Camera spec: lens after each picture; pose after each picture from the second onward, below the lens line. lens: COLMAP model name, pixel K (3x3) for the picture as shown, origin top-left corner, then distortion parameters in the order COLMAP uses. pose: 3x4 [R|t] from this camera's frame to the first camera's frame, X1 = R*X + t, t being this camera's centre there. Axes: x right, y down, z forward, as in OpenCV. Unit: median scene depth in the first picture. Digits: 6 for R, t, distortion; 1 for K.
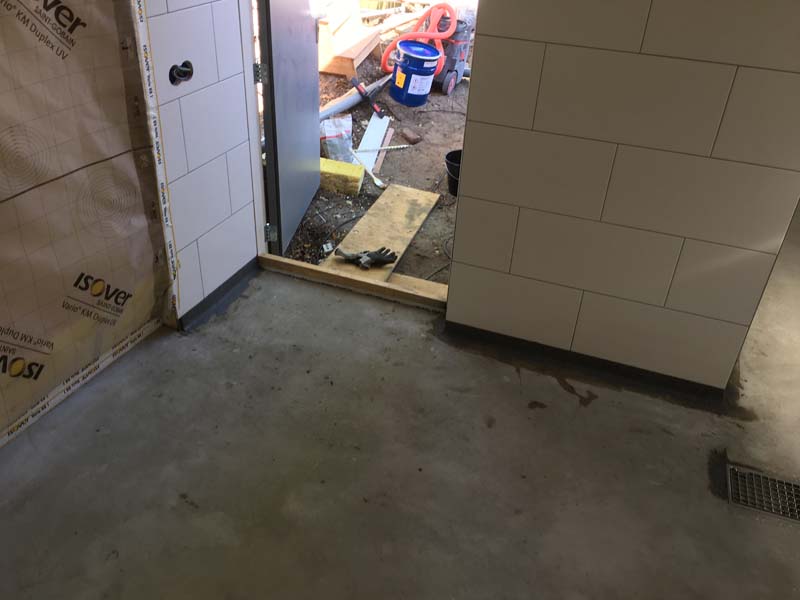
lens RADIAL K [[673.1, 0, 400.0], [0, 673.1, 300.0], [0, 0, 1]] dist [0.071810, -0.080765]
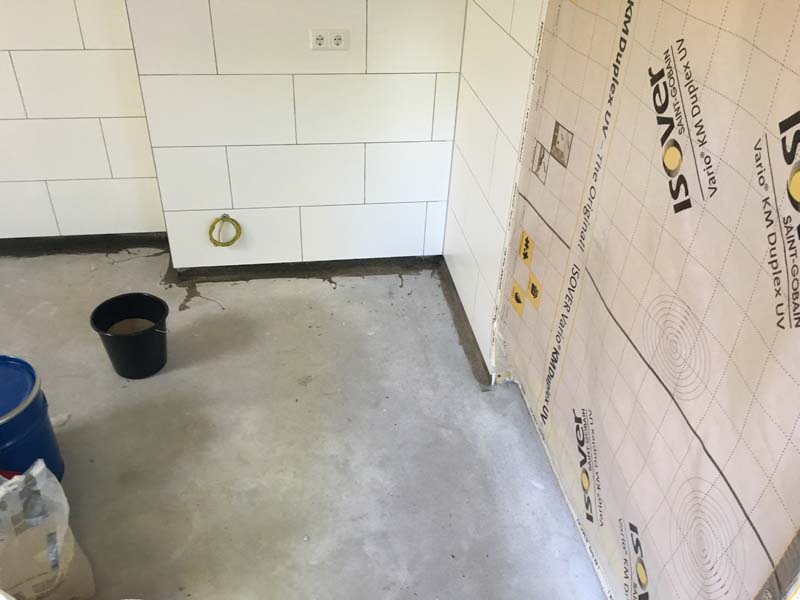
lens RADIAL K [[689.4, 0, 400.0], [0, 689.4, 300.0], [0, 0, 1]] dist [0.066310, -0.079396]
pose [[-0.859025, 0.219059, -0.462698, 0.000796], [-0.338916, 0.434046, 0.834710, -0.559149], [0.383683, 0.873852, -0.298613, 0.823805]]
